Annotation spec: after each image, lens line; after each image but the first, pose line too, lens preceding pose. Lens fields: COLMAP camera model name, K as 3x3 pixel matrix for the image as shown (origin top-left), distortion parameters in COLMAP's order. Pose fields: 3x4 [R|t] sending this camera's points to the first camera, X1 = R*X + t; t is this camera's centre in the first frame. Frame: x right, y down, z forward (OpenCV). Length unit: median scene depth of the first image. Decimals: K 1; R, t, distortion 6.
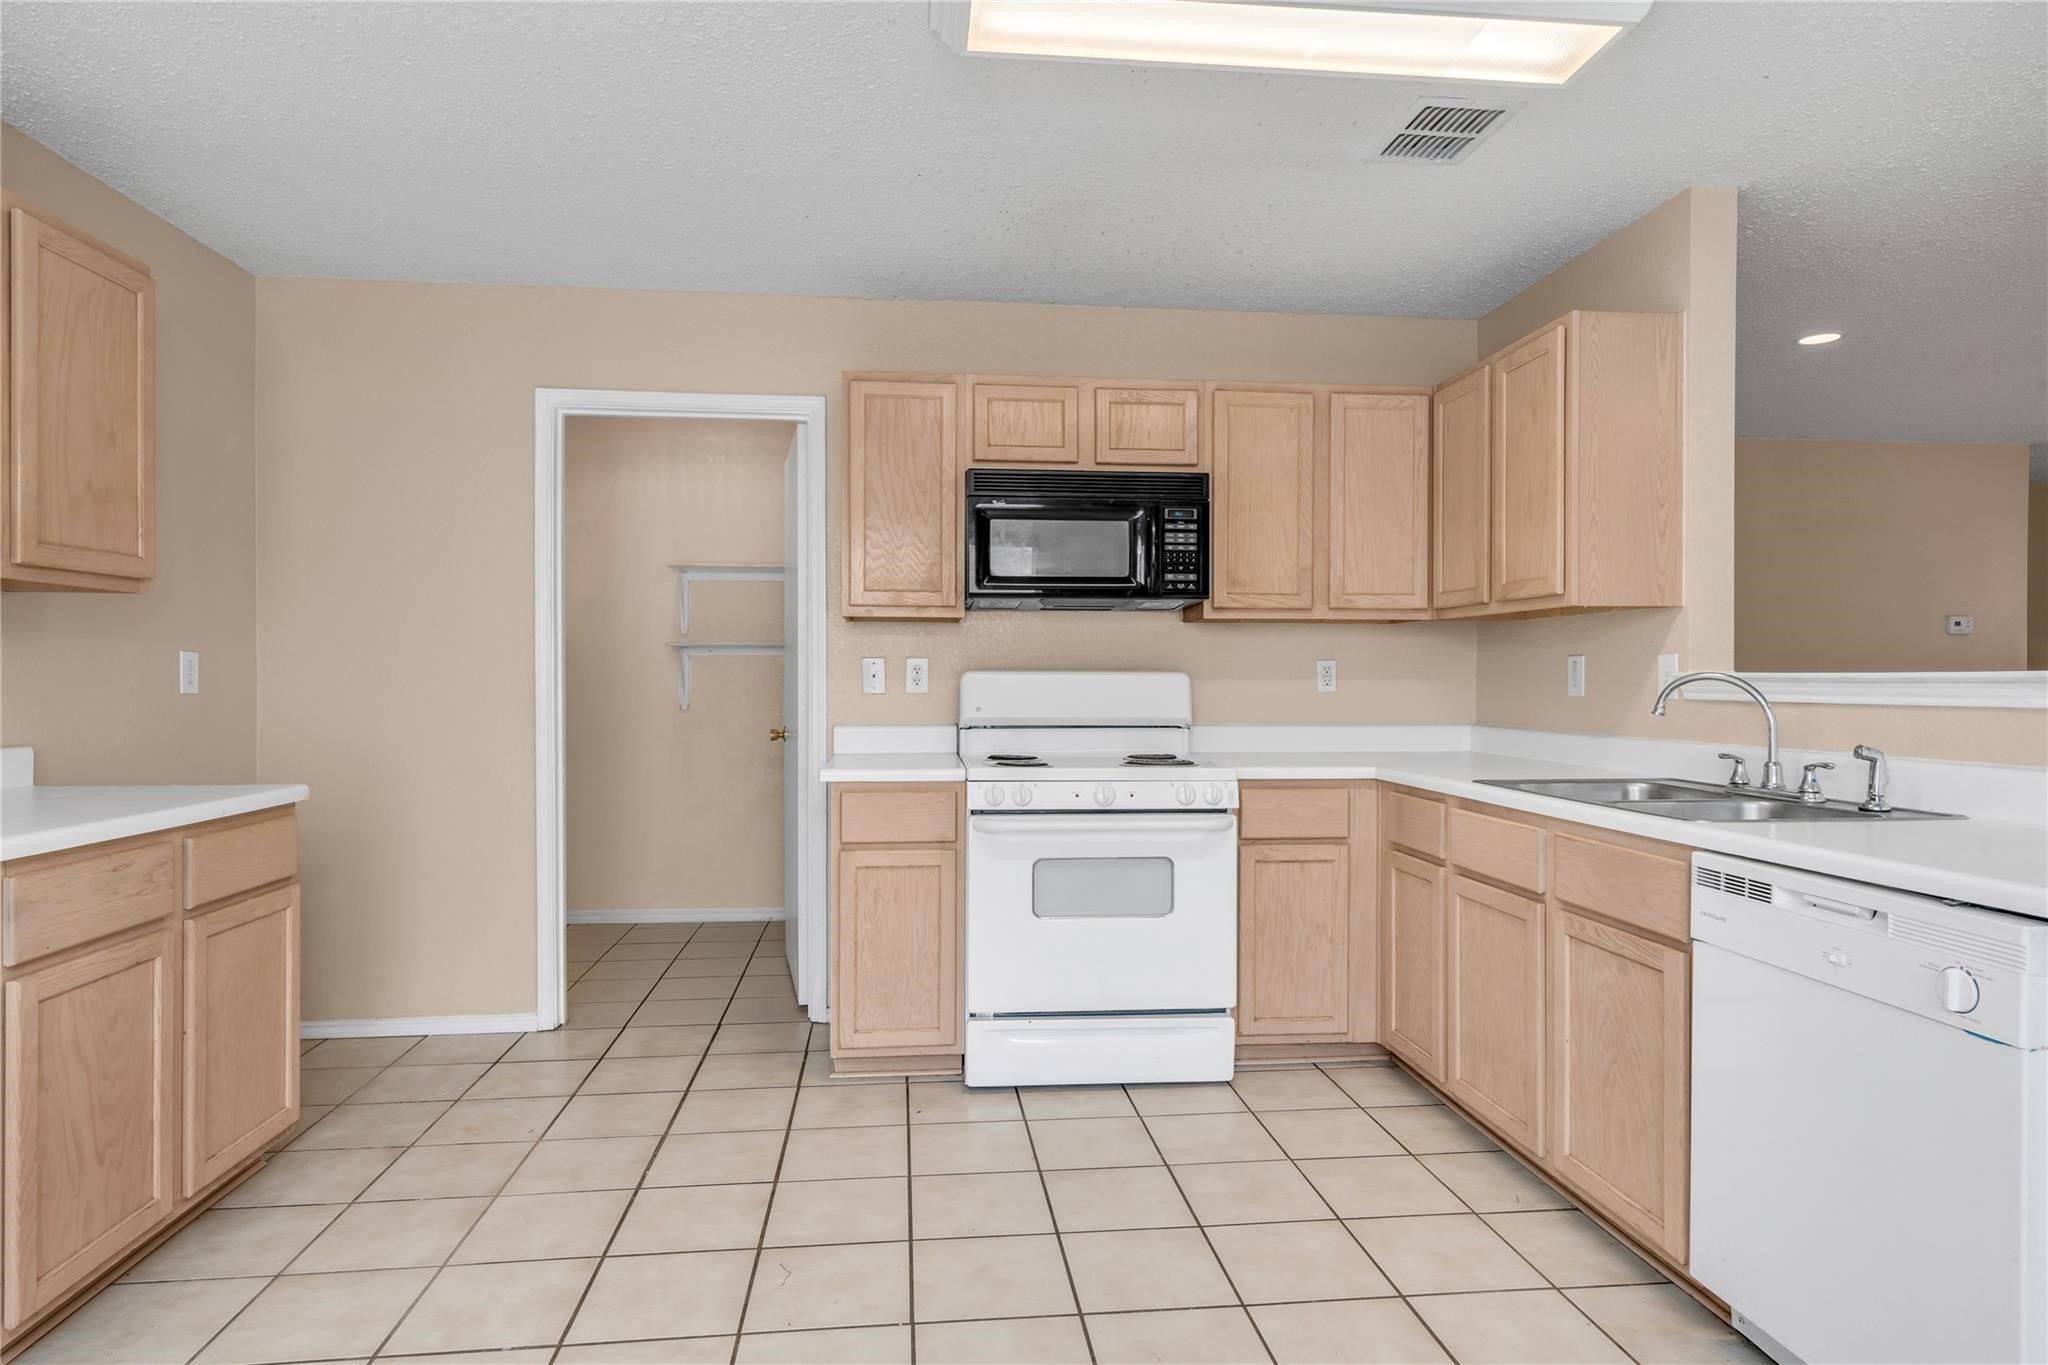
lens RADIAL K [[1145.9, 0, 1023.9], [0, 1145.9, 669.2], [0, 0, 1]] dist [0.003907, 0.000867]
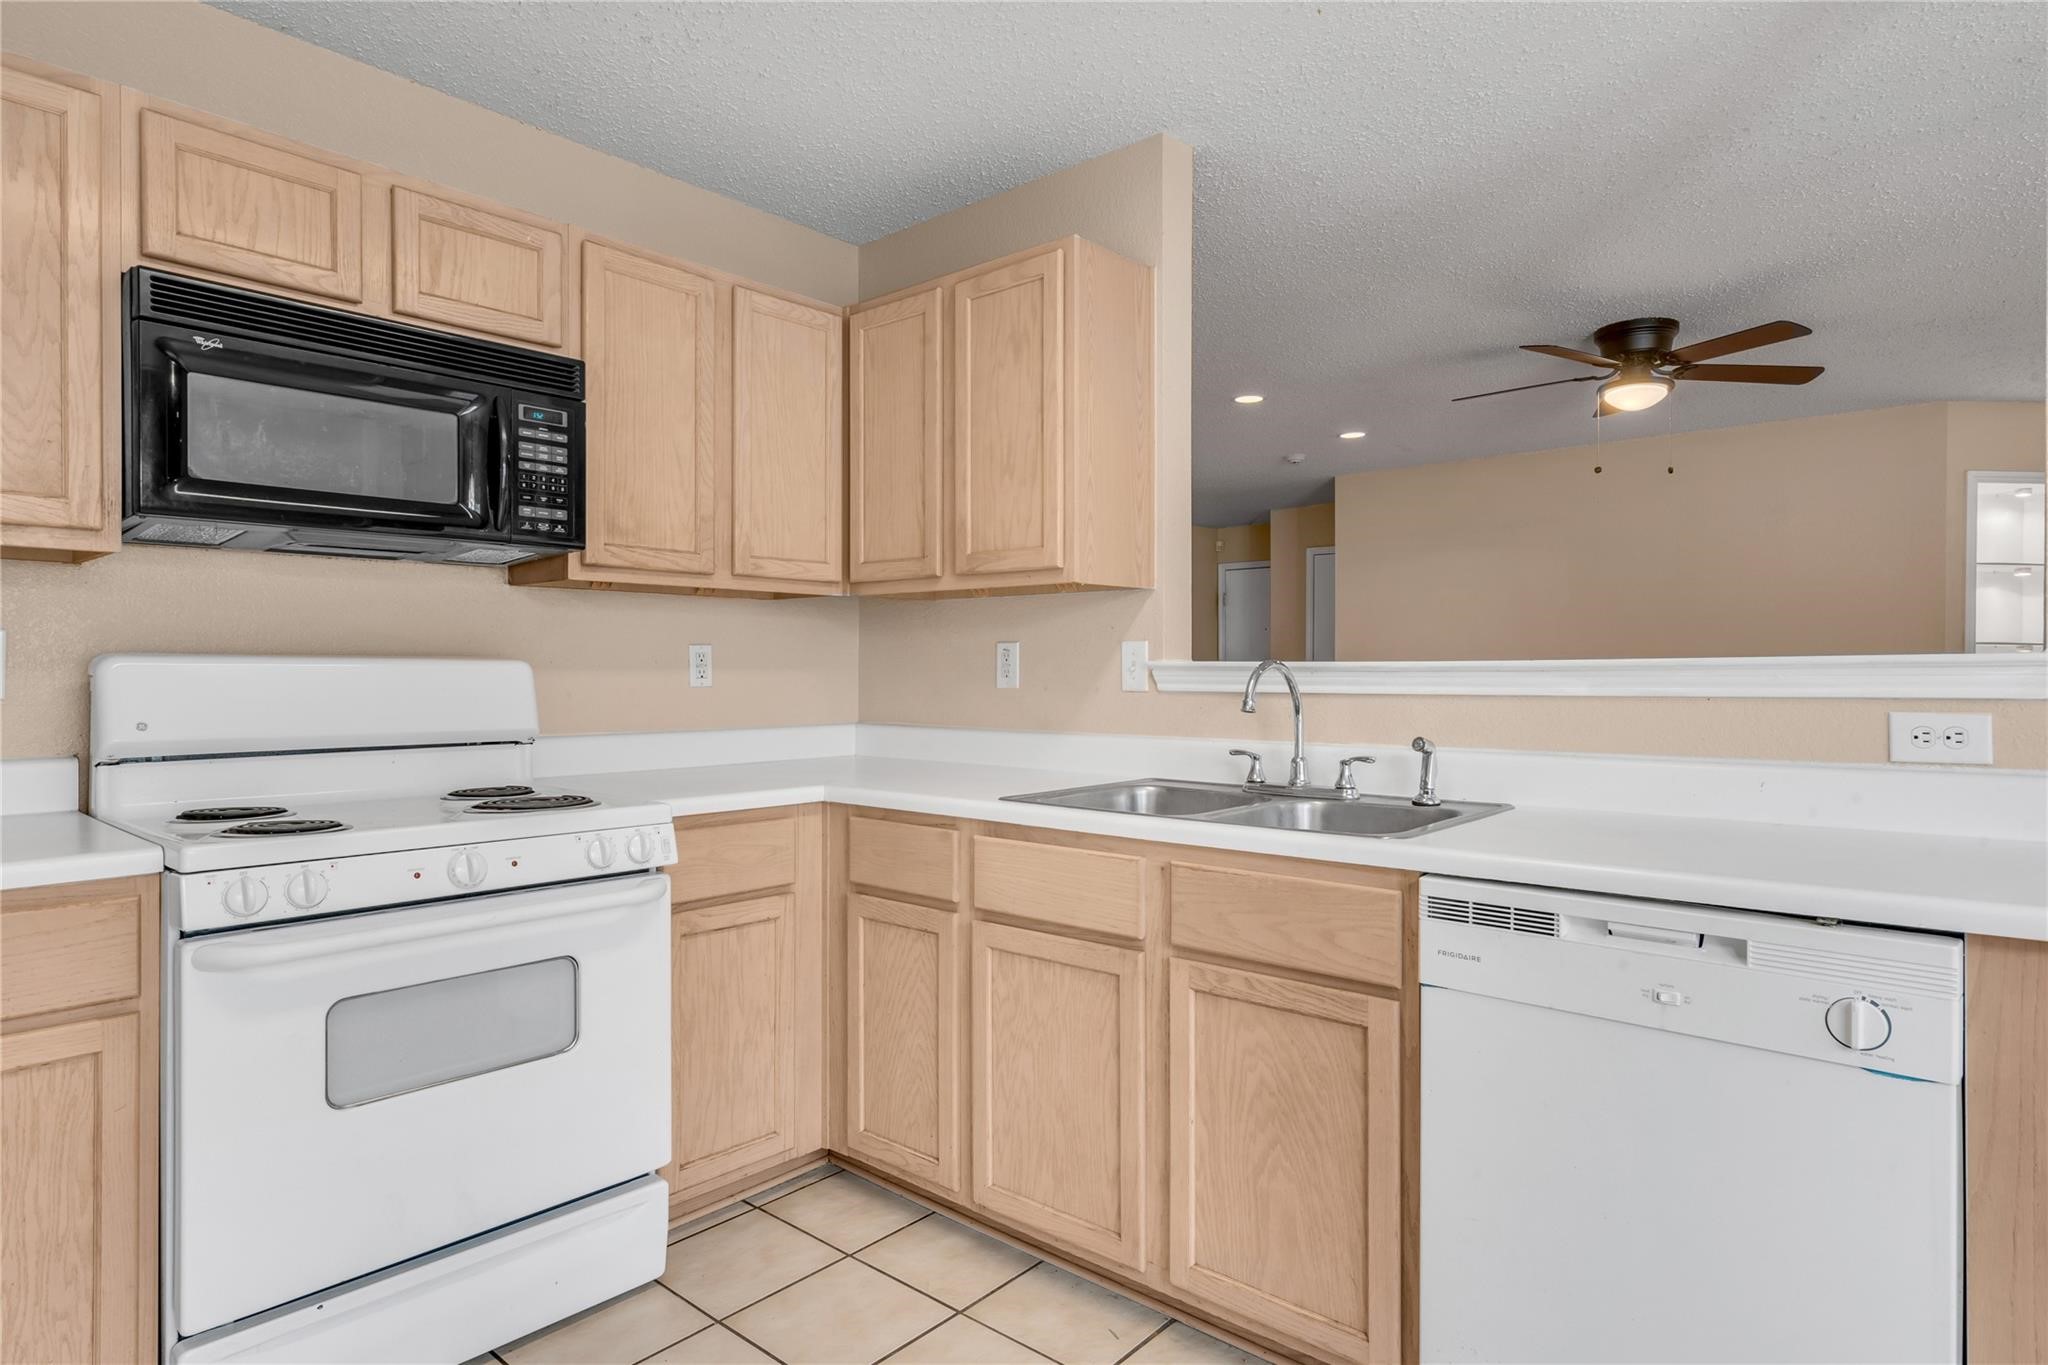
lens RADIAL K [[1145.9, 0, 1023.9], [0, 1145.9, 669.2], [0, 0, 1]] dist [0.003907, 0.000867]
pose [[0.737135, -0.001013, 0.675745, -0.110305], [-0.003850, 0.999976, 0.005698, 0.003782], [-0.675735, -0.006802, 0.737114, 0.362652]]
